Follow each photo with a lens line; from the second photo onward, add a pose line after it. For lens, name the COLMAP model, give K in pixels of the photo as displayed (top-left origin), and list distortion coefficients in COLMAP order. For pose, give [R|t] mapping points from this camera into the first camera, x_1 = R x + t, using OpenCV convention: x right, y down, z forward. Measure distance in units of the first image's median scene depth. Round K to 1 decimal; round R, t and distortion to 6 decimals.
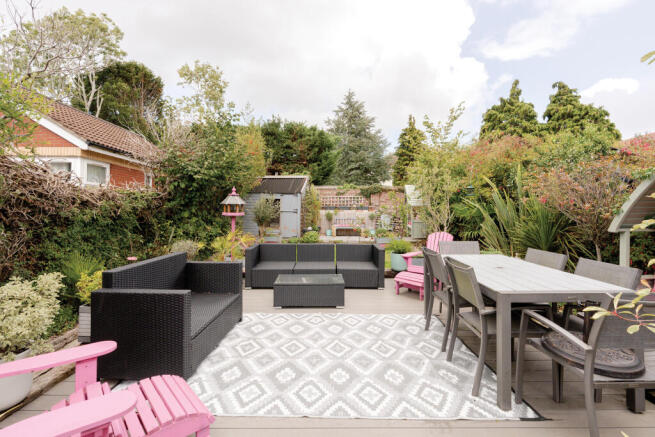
lens RADIAL K [[301.8, 0, 322.9], [0, 301.8, 217.6], [0, 0, 1]] dist [-0.029275, -0.000092]
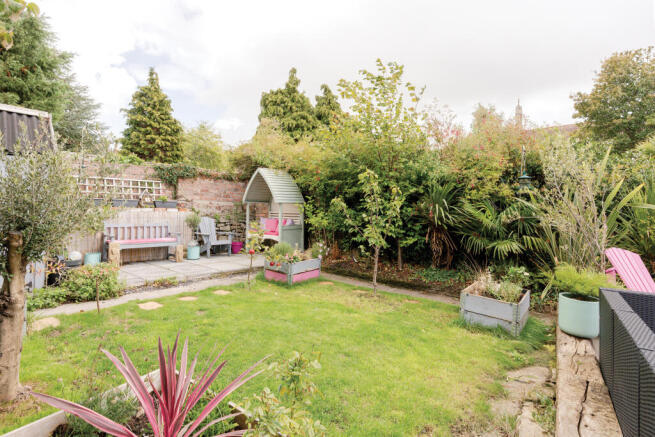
lens RADIAL K [[335.2, 0, 328.6], [0, 335.2, 216.8], [0, 0, 1]] dist [-0.003208, 0.000144]
pose [[0.561528, -0.003707, 0.827449, -0.148693], [0.007963, 0.999968, -0.000924, -0.005696], [-0.827419, 0.007107, 0.561540, 0.348974]]
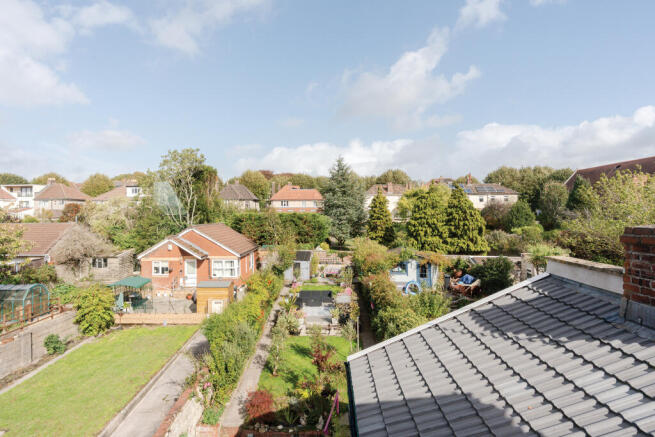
lens RADIAL K [[361.8, 0, 327.5], [0, 361.8, 218.5], [0, 0, 1]] dist [-0.001263, 0.000220]
pose [[0.999911, -0.003113, 0.012967, 0.018244], [0.002941, 0.999907, 0.013290, -0.296925], [-0.013007, -0.013250, 0.999828, -1.179200]]
